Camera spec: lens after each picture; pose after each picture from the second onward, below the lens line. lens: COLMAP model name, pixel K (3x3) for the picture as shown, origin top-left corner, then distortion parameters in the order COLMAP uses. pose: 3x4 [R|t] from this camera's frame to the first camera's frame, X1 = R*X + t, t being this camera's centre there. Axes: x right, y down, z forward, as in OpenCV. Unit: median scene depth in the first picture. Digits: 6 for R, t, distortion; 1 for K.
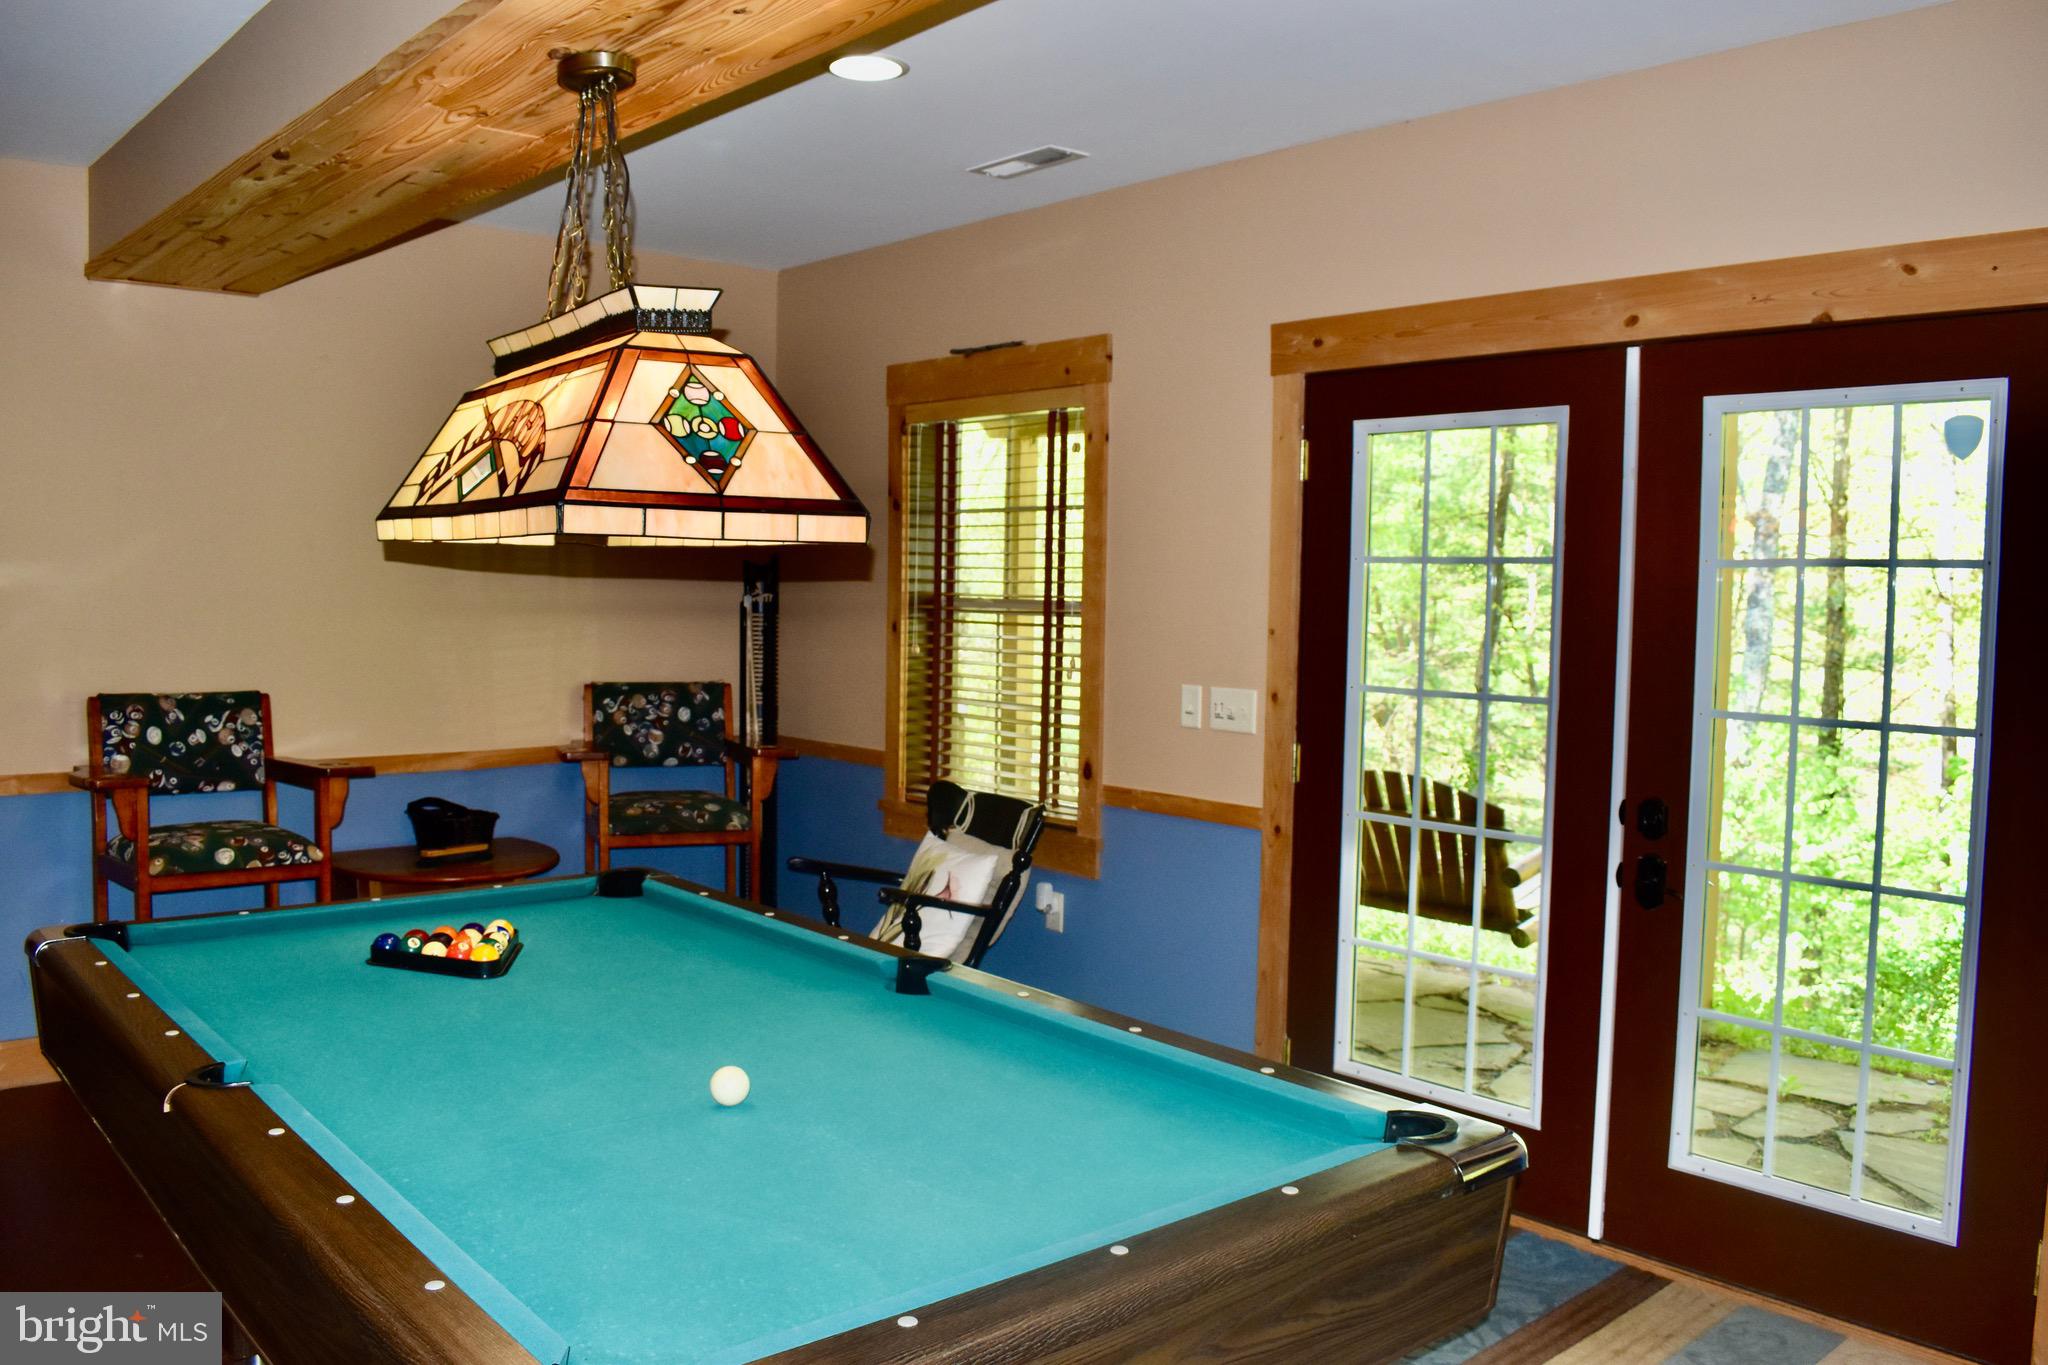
lens RADIAL K [[1655.3, 0, 1024.0], [0, 1655.3, 682.5], [0, 0, 1]] dist [-0.005957, -0.004246]
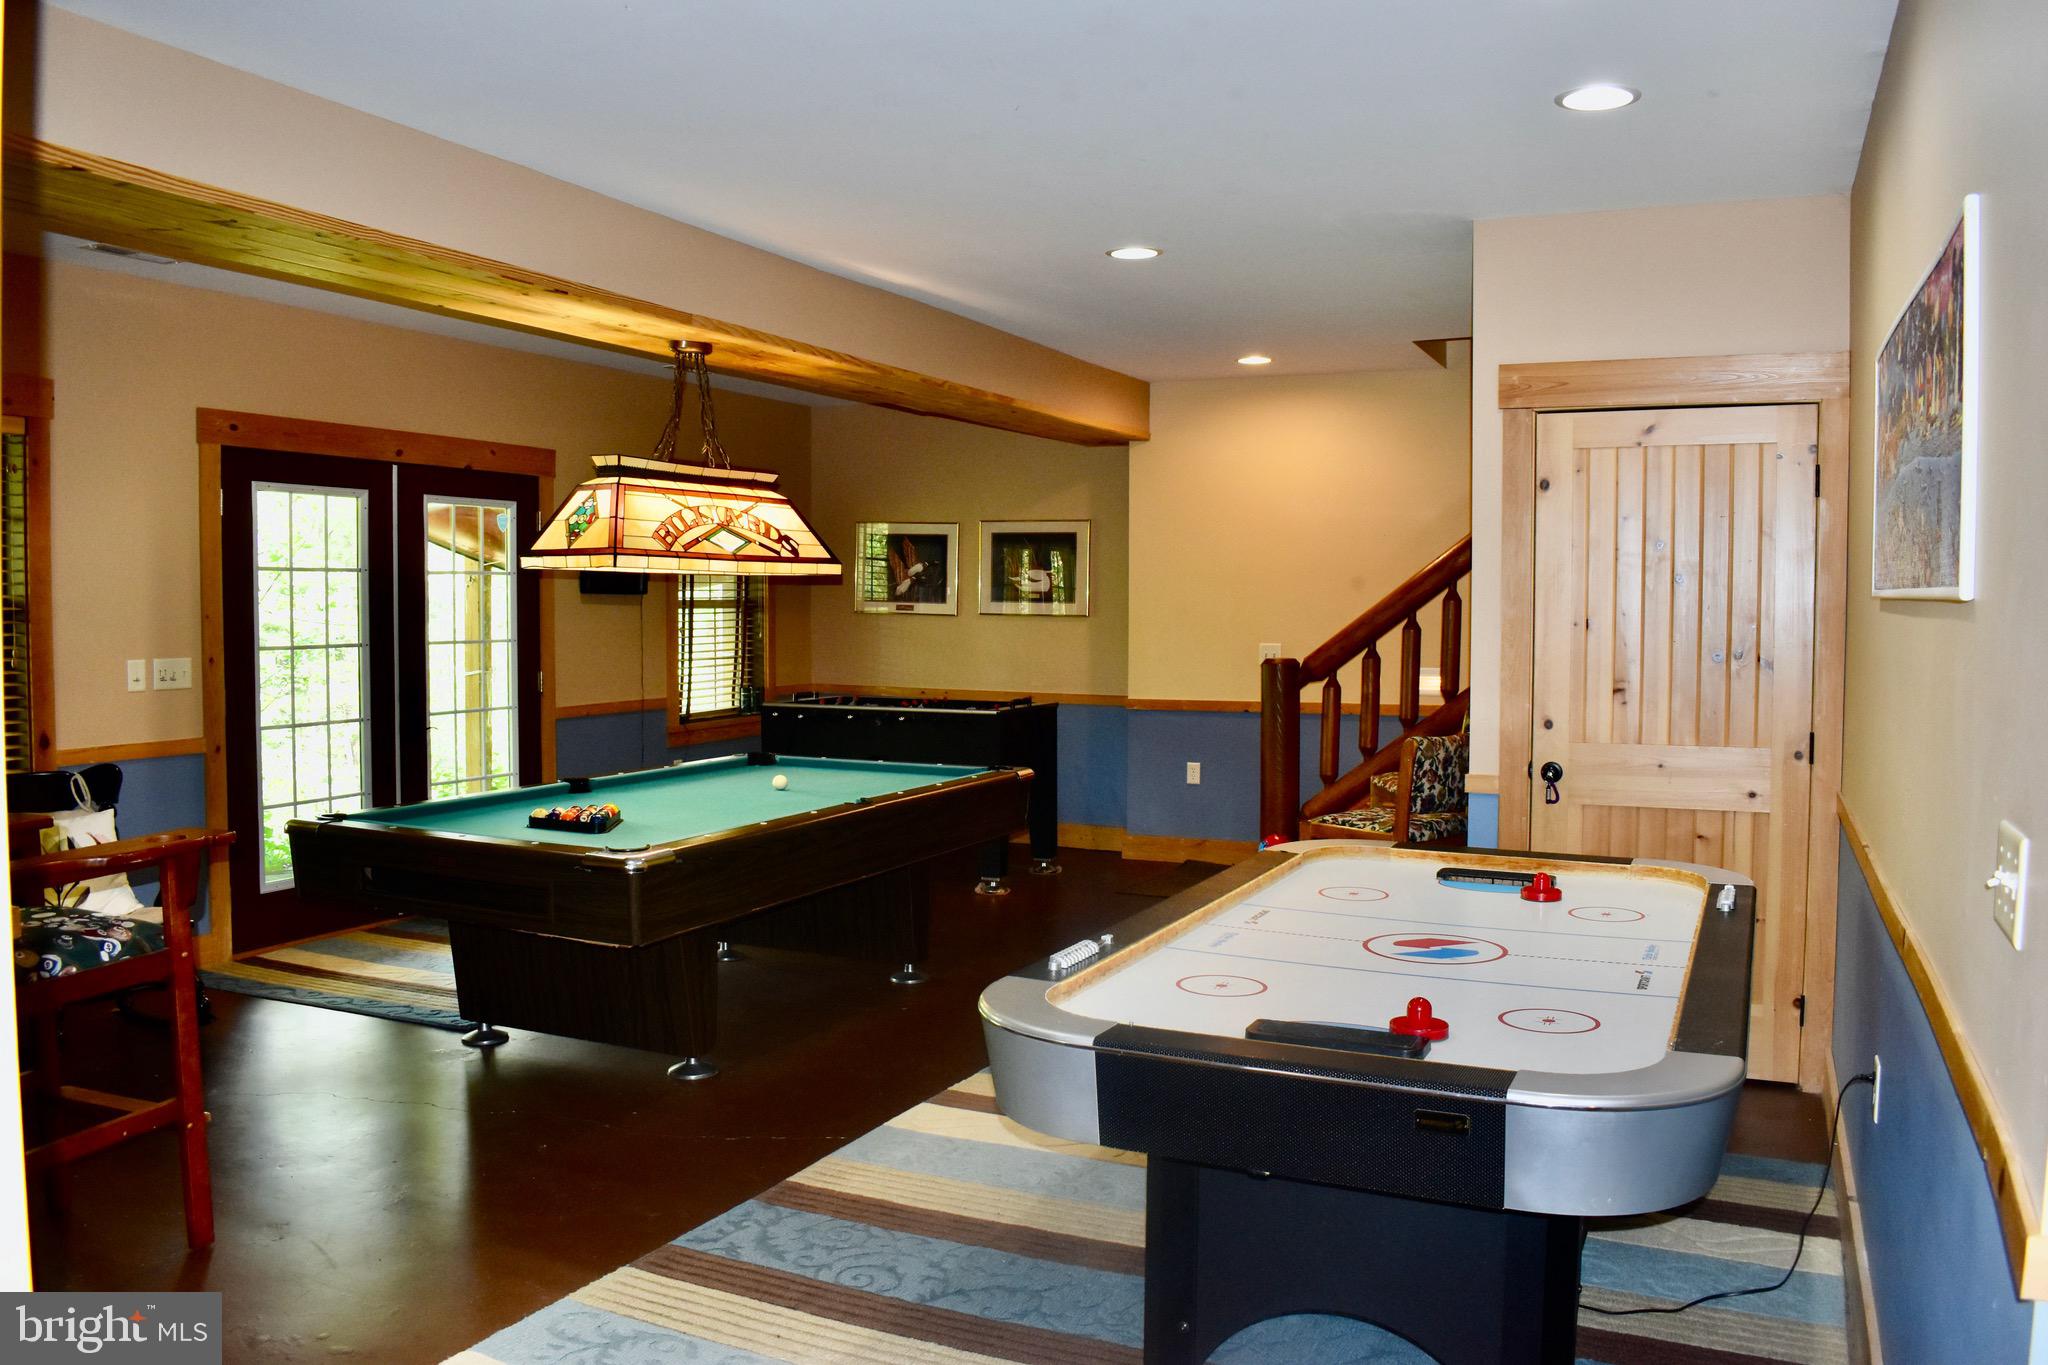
lens RADIAL K [[1655.3, 0, 1024.0], [0, 1655.3, 682.5], [0, 0, 1]] dist [-0.005957, -0.004246]
pose [[-0.358902, -0.064876, 0.931118, -1.727399], [0.050122, 0.994802, 0.088633, -0.076522], [-0.932028, 0.078480, -0.353785, 0.982322]]
